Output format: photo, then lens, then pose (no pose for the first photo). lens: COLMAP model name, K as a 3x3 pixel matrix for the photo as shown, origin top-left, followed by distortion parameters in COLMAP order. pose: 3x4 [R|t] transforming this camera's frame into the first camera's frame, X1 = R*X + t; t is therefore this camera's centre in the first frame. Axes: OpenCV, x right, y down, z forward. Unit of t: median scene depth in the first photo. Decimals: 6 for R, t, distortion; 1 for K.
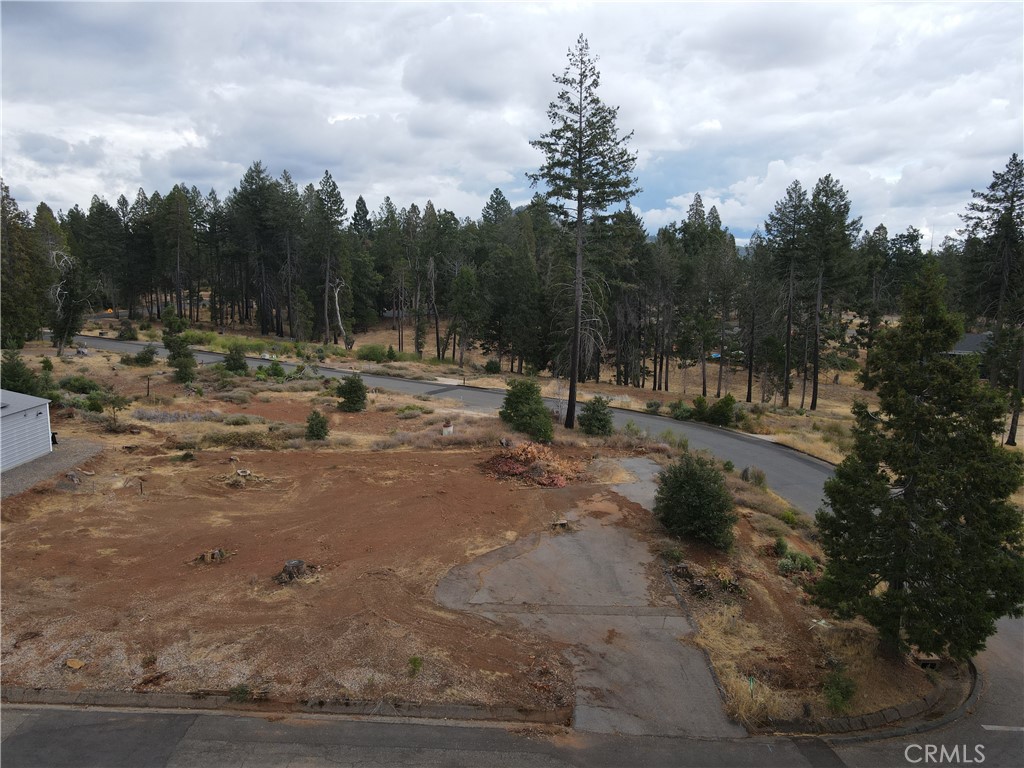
lens RADIAL K [[747.0, 0, 508.8], [0, 747.0, 376.5], [0, 0, 1]] dist [0.017787, -0.001248]
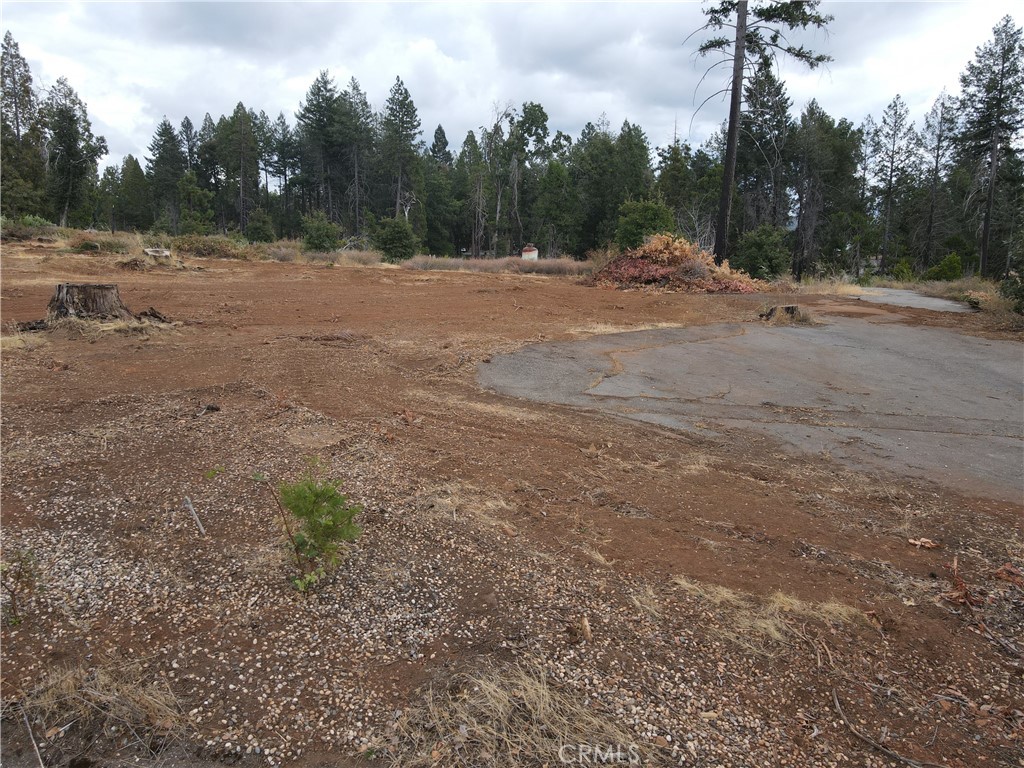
lens RADIAL K [[747.0, 0, 508.7], [0, 747.0, 377.0], [0, 0, 1]] dist [0.017787, -0.001248]
pose [[0.993653, 0.022419, -0.110231, -0.035989], [-0.019470, 0.999425, 0.027756, 0.202772], [0.110790, -0.025433, 0.993518, 0.489172]]
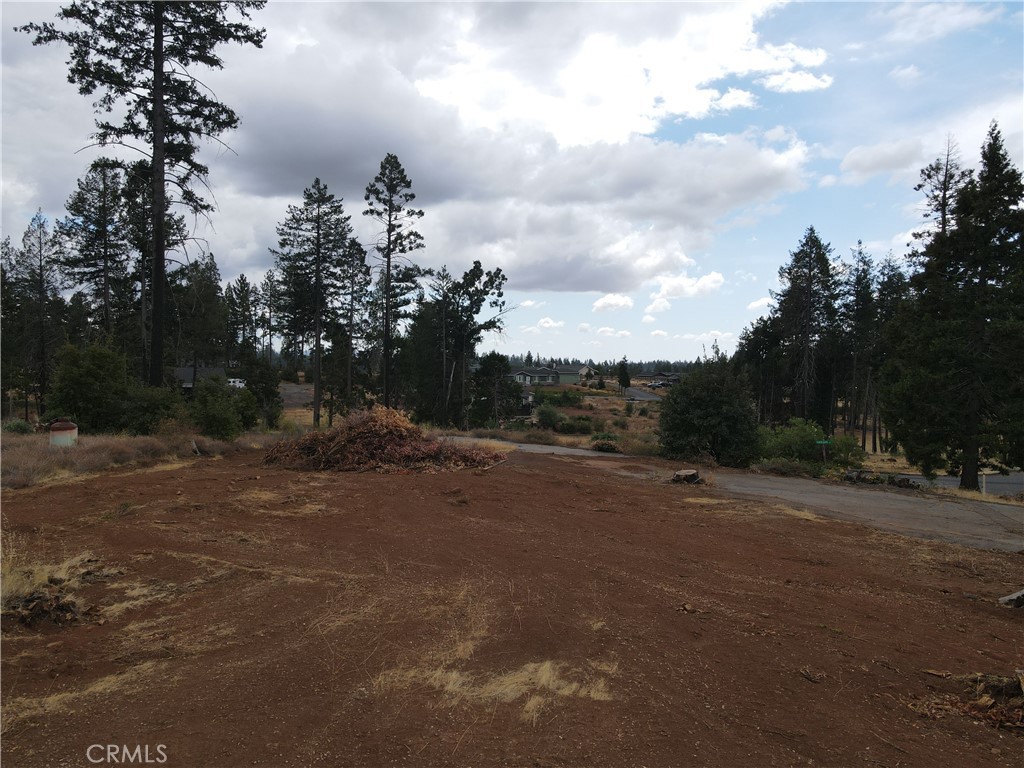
lens RADIAL K [[747.0, 0, 509.4], [0, 747.0, 377.4], [0, 0, 1]] dist [0.017787, -0.001248]
pose [[0.376447, -0.024607, 0.926111, -0.493477], [0.121321, 0.992348, -0.022948, 0.102165], [-0.918460, 0.120996, 0.376551, 0.800330]]
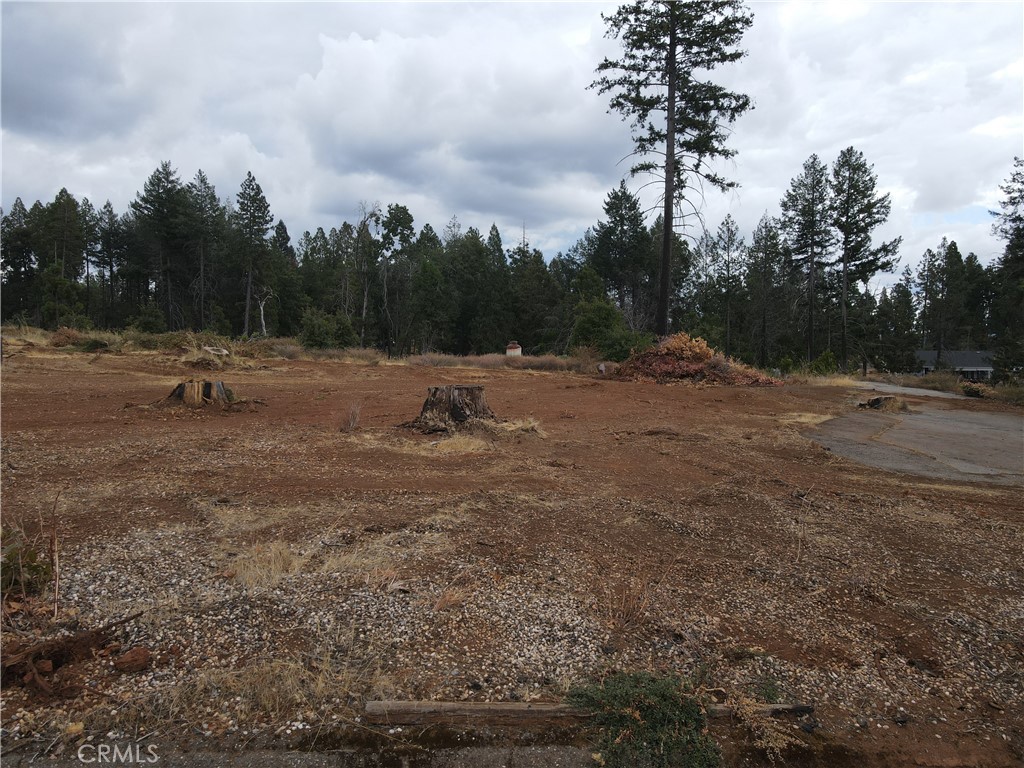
lens RADIAL K [[747.0, 0, 509.7], [0, 747.0, 377.2], [0, 0, 1]] dist [0.017787, -0.001248]
pose [[0.991410, -0.001513, 0.130781, -0.223856], [0.014370, 0.995139, -0.097422, 0.203489], [-0.129998, 0.098464, 0.986613, 0.470340]]
